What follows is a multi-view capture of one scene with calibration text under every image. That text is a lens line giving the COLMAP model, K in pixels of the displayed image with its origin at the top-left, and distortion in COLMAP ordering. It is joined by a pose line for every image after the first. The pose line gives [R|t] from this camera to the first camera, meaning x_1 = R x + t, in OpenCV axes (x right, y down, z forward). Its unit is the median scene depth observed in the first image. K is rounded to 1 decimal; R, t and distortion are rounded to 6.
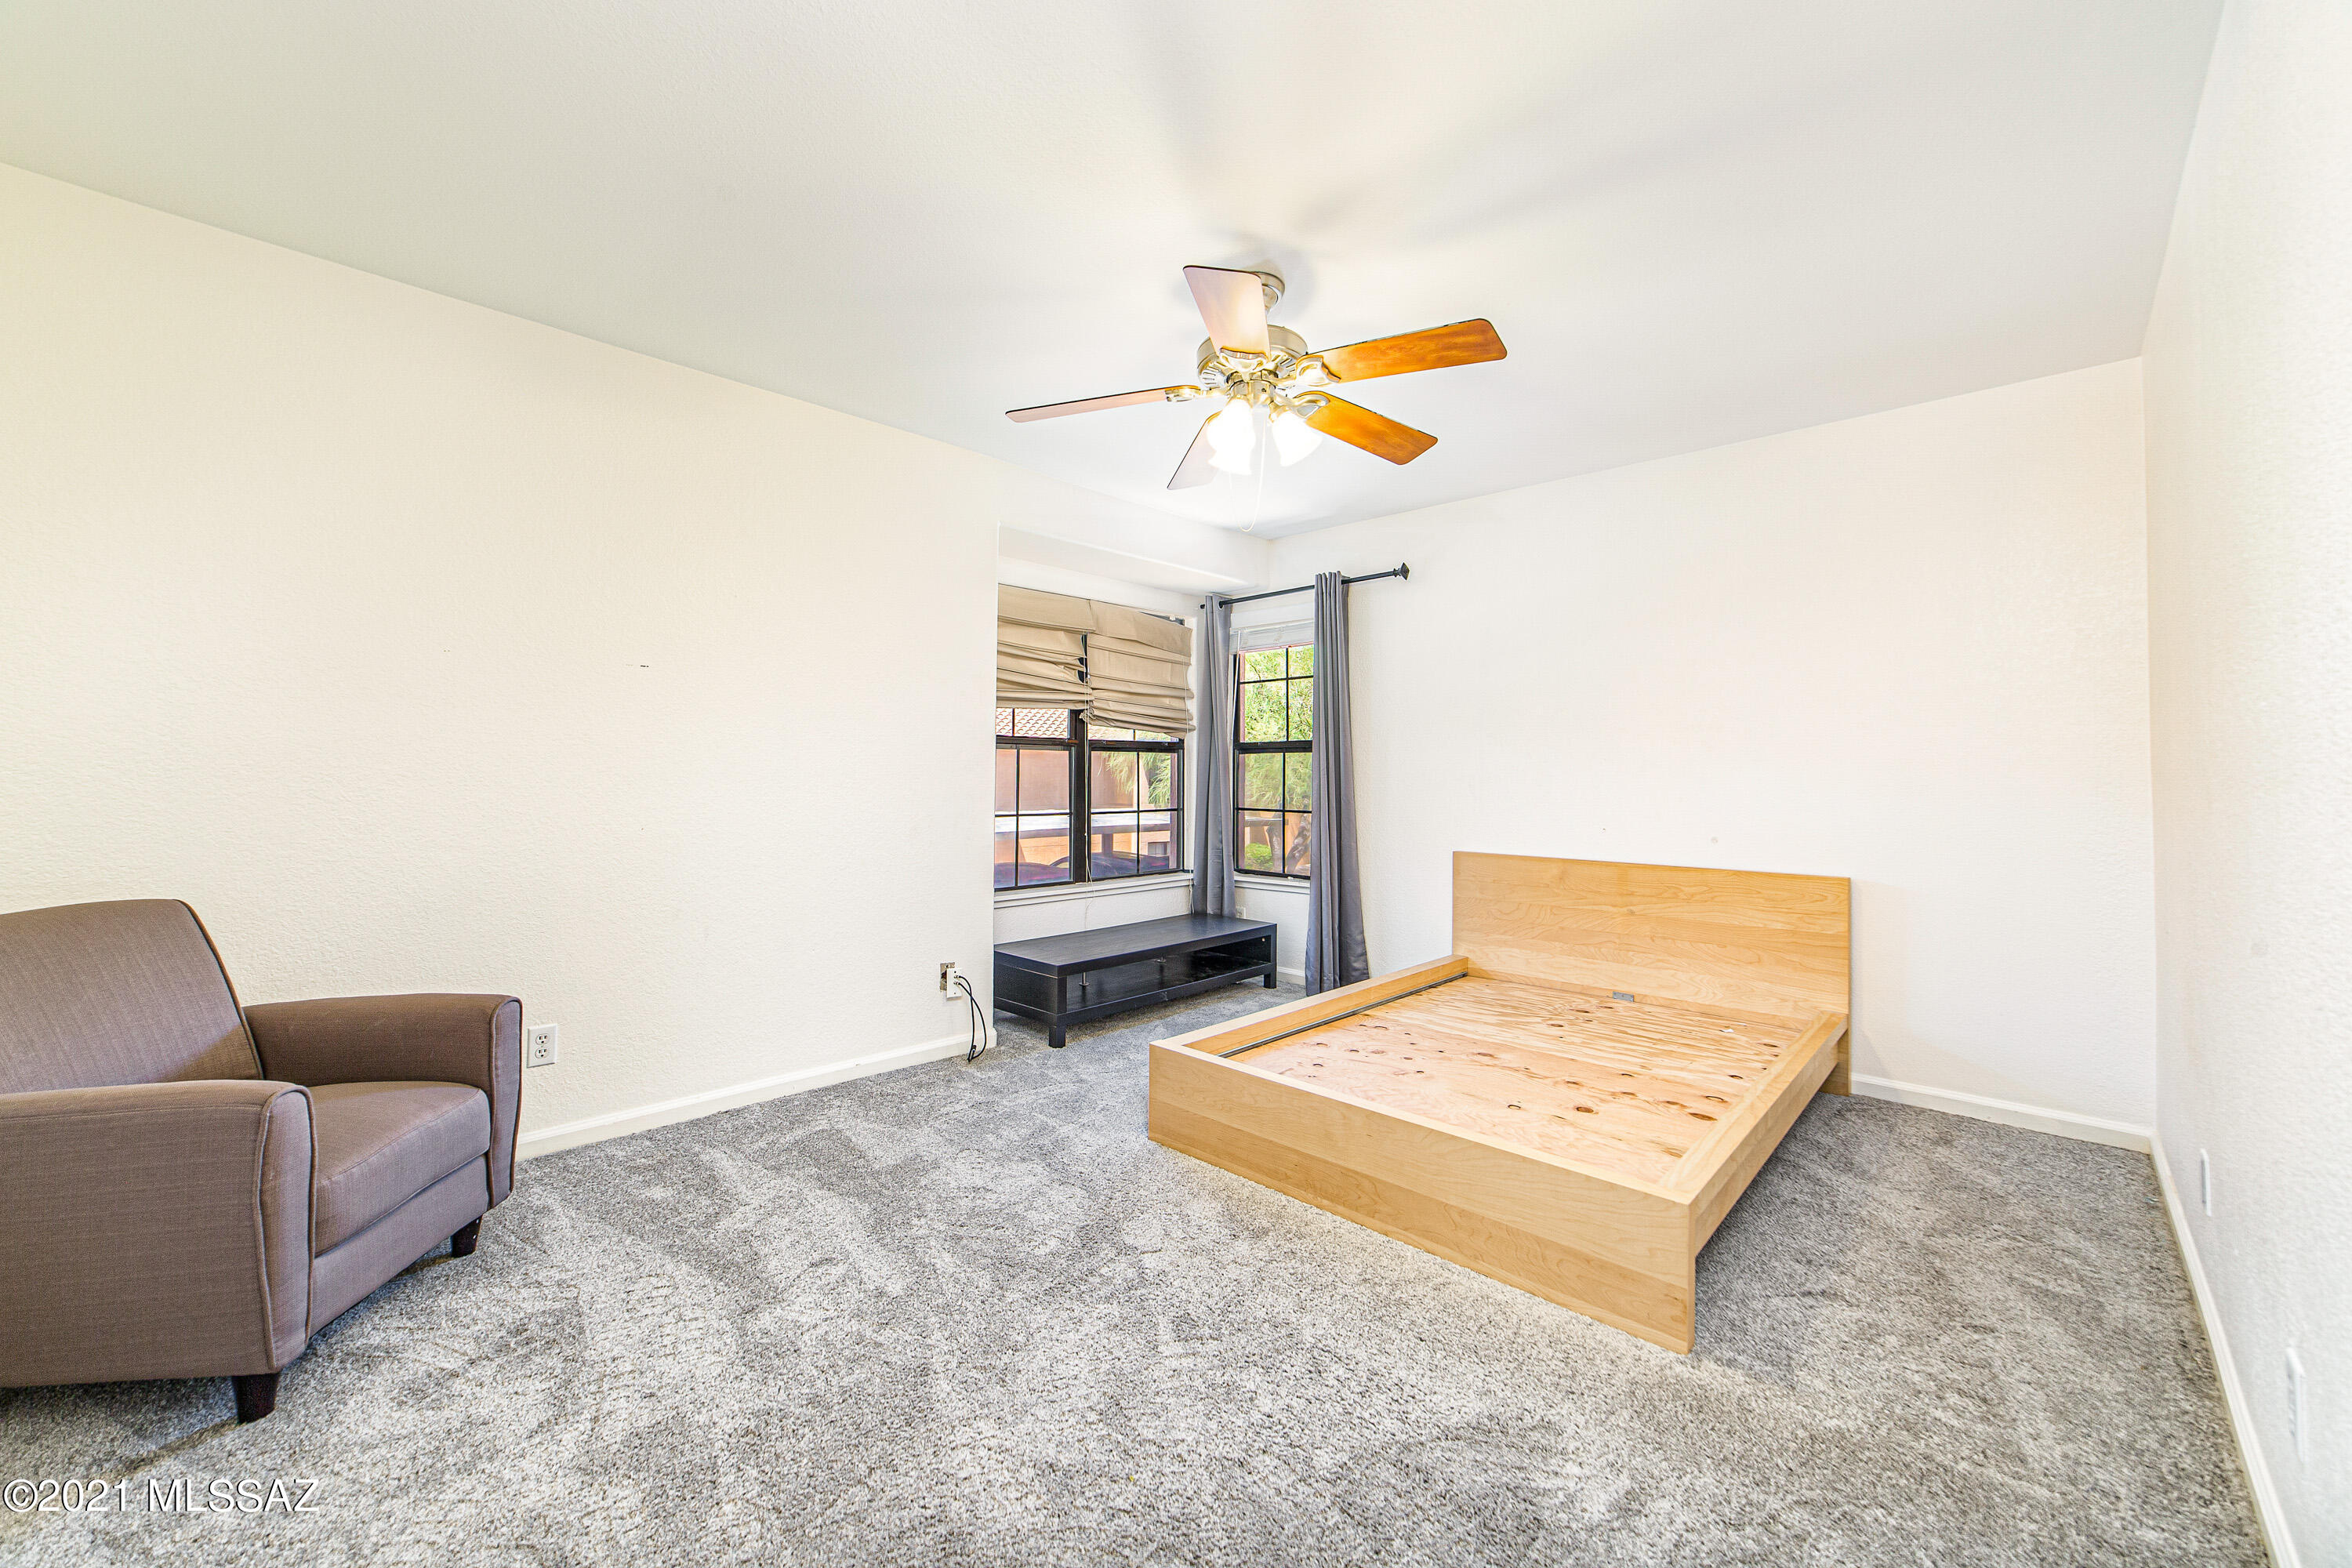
lens RADIAL K [[914.4, 0, 1171.6], [0, 914.4, 761.3], [0, 0, 1]] dist [-0.021514, 0.009633]
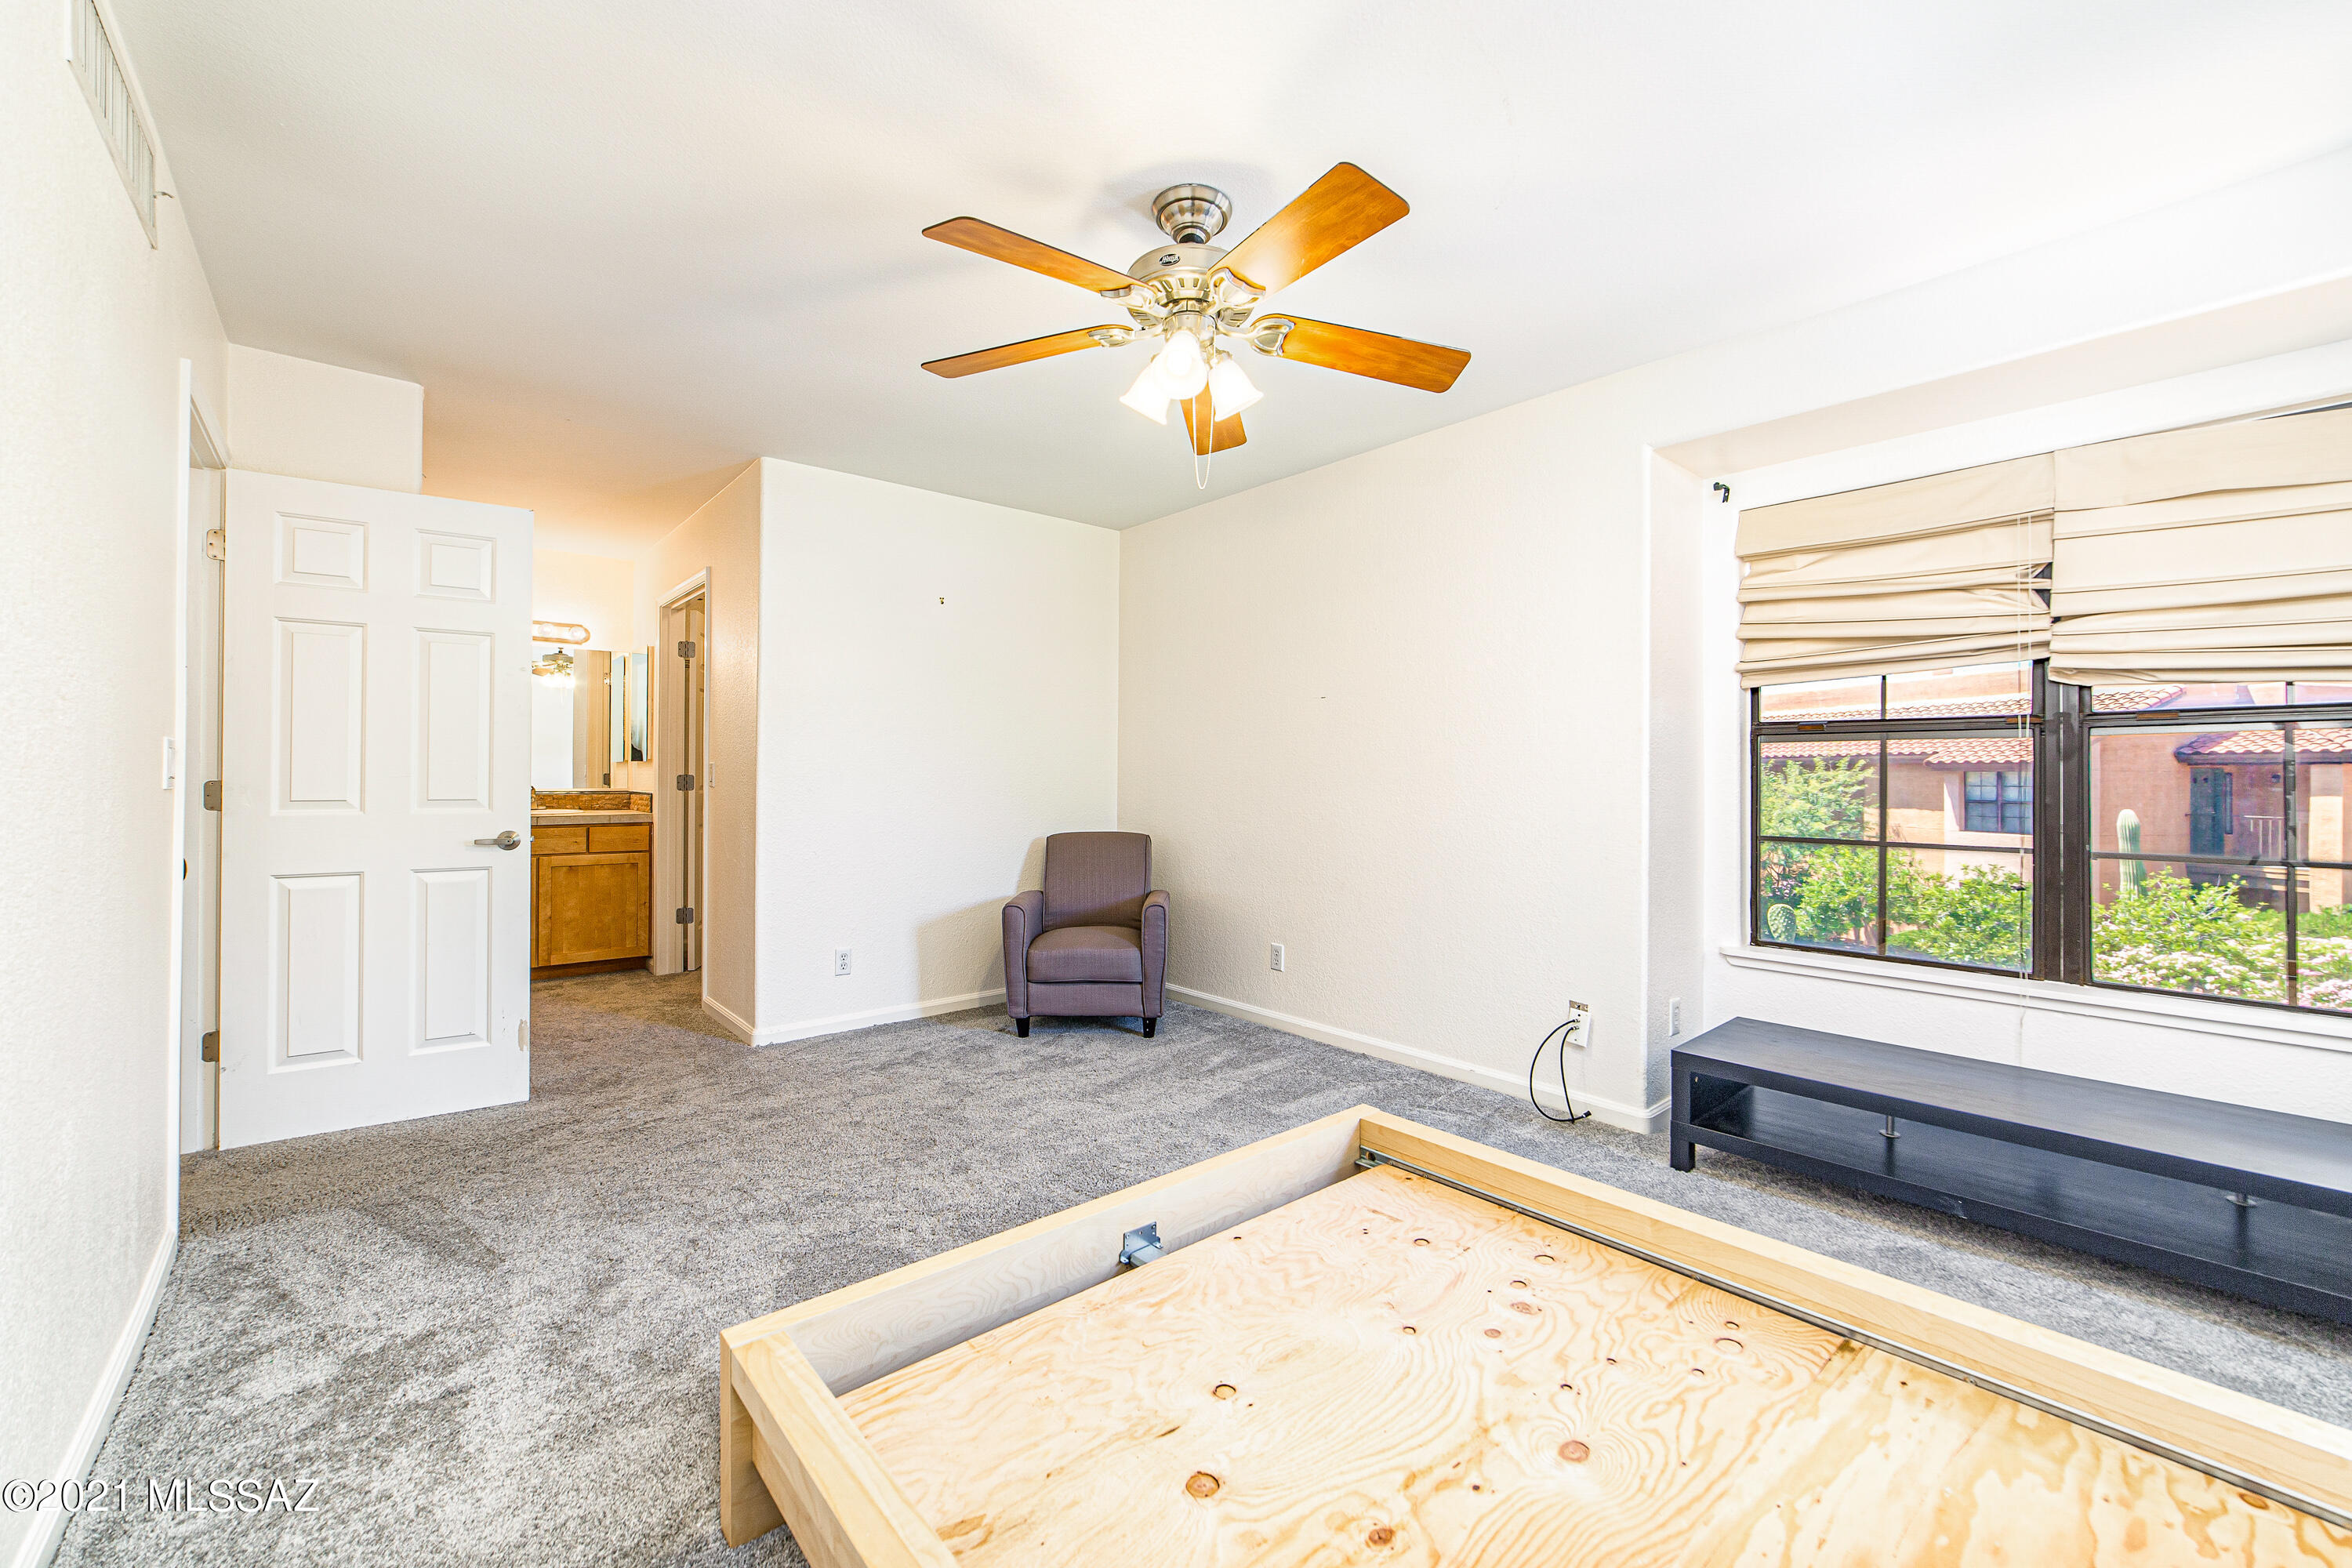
lens RADIAL K [[935.1, 0, 1176.0], [0, 935.1, 784.0], [0, 0, 1]] dist [-0.015043, 0.006190]
pose [[-0.095955, -0.003912, -0.995378, 0.792470], [0.006673, 0.999967, -0.004573, 0.024554], [0.995363, -0.007081, -0.095926, 0.882546]]
